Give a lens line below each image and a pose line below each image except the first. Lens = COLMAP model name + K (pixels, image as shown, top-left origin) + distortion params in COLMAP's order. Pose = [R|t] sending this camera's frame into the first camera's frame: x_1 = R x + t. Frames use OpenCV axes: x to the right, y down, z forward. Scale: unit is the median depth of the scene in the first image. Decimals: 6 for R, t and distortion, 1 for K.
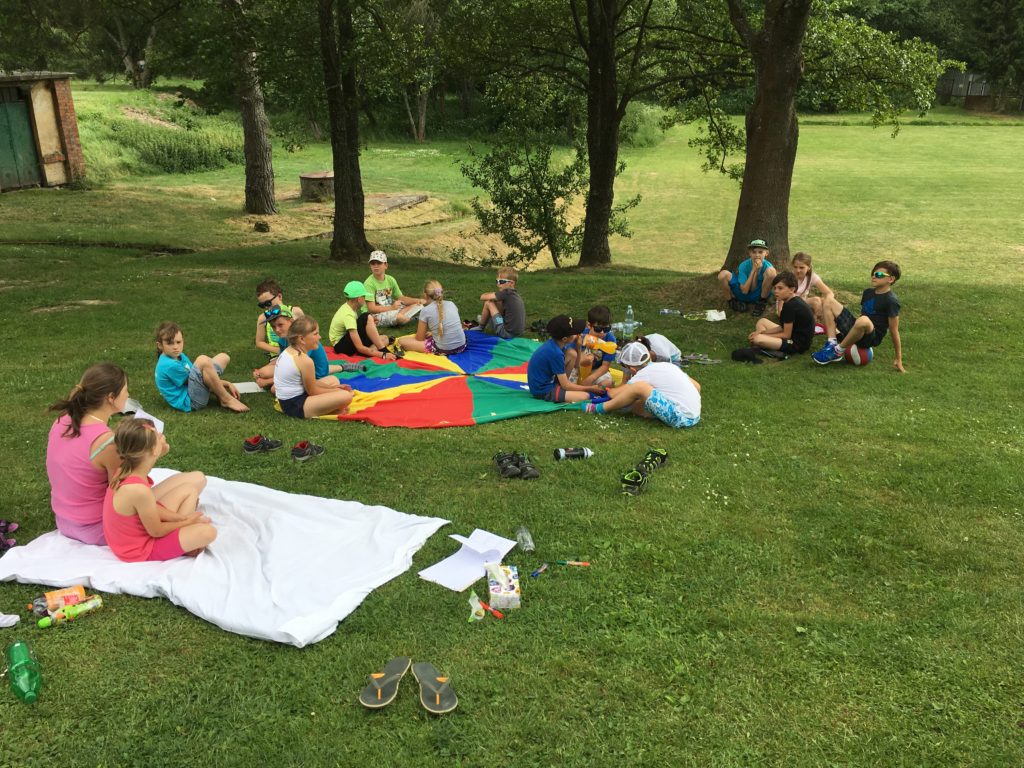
lens RADIAL K [[874.5, 0, 506.8], [0, 874.5, 384.4], [0, 0, 1]] dist [0.076357, -0.100161]
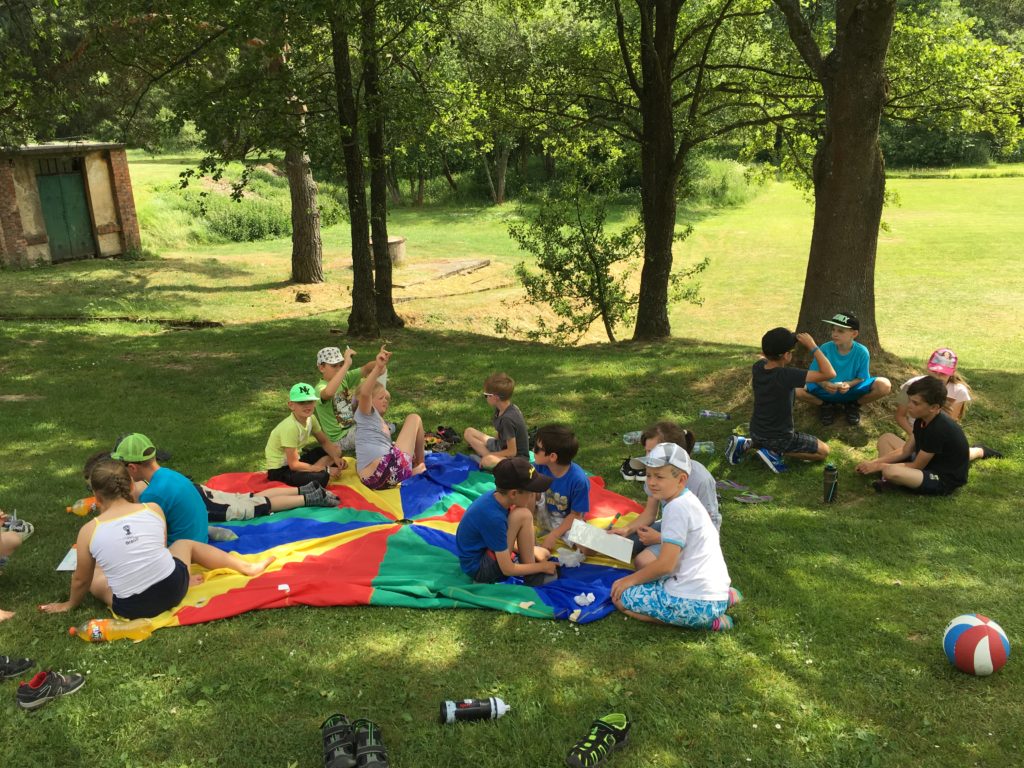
lens RADIAL K [[874.5, 0, 517.2], [0, 874.5, 379.0], [0, 0, 1]] dist [0.076357, -0.100161]
pose [[0.994790, -0.001154, -0.101939, 0.045938], [-0.006343, 0.997298, -0.073187, -0.026960], [0.101748, 0.073453, 0.992095, 0.112649]]
